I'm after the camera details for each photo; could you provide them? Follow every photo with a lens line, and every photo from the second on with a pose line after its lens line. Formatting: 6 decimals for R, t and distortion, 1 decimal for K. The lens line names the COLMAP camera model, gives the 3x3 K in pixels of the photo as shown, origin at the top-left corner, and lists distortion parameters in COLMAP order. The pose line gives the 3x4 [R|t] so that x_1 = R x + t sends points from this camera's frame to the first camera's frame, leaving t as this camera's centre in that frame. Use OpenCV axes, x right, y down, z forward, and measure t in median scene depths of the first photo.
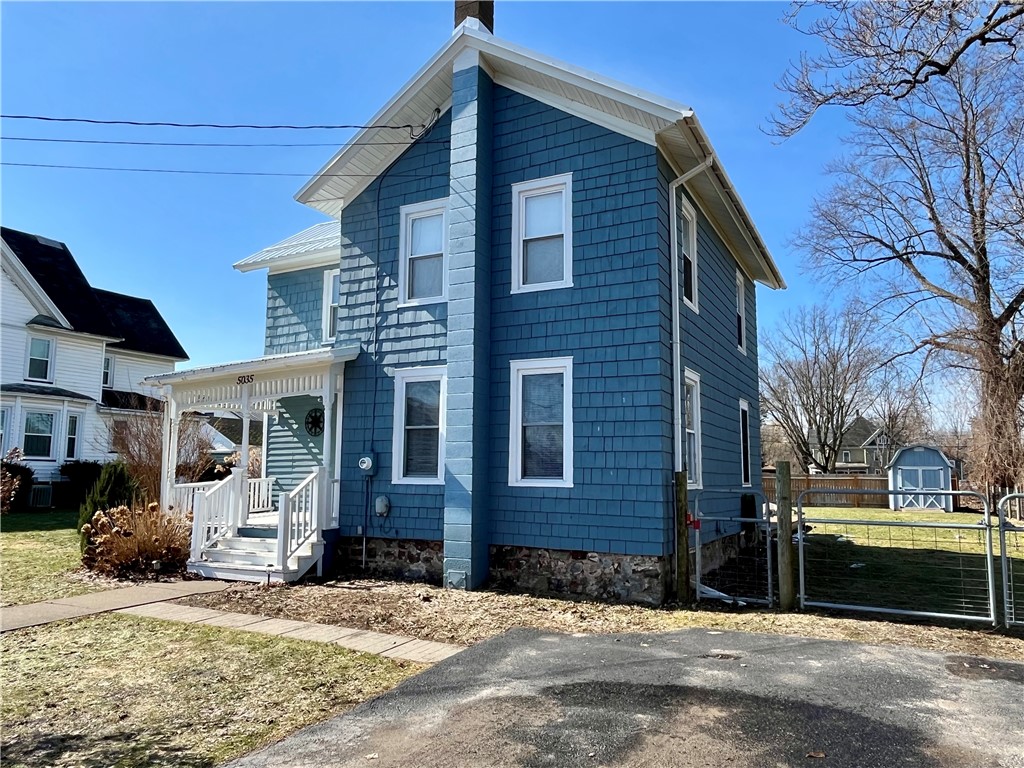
lens RADIAL K [[714.4, 0, 512.0], [0, 714.4, 384.0], [0, 0, 1]] dist [0.005987, 0.001866]
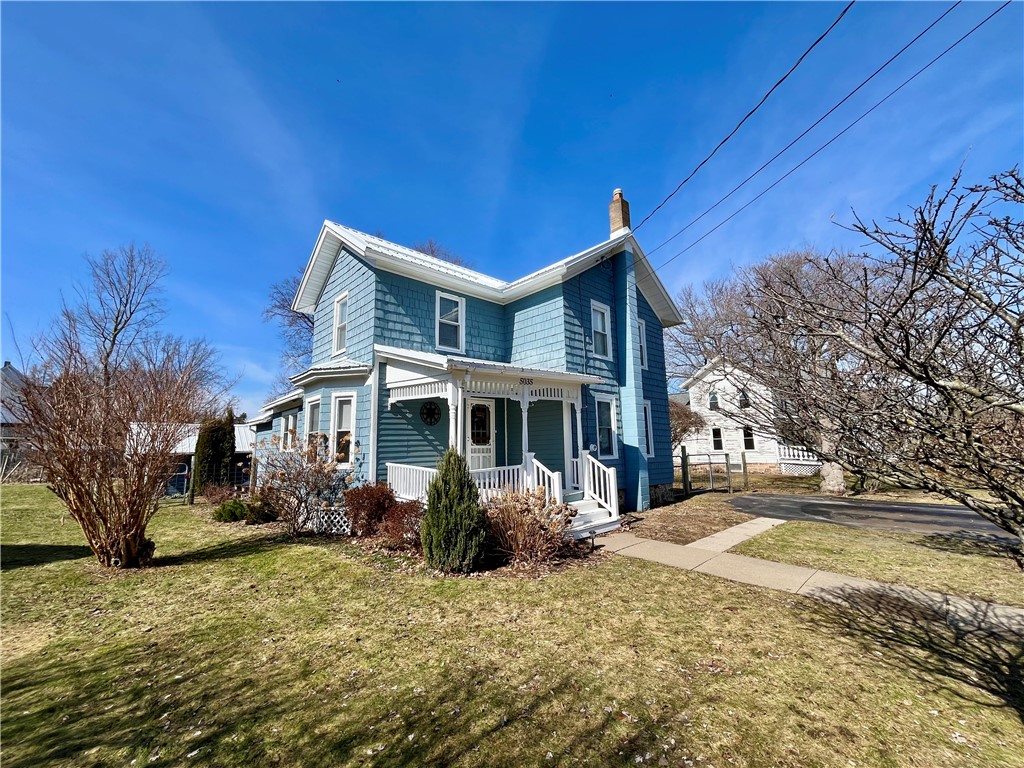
lens RADIAL K [[412.9, 0, 512.0], [0, 412.9, 384.0], [0, 0, 1]] dist [-0.000018, -0.000003]
pose [[0.333254, 0.134500, 0.933194, -0.865336], [-0.102555, 0.989071, -0.105930, 0.062927], [-0.937243, -0.060402, 0.343405, 0.632908]]
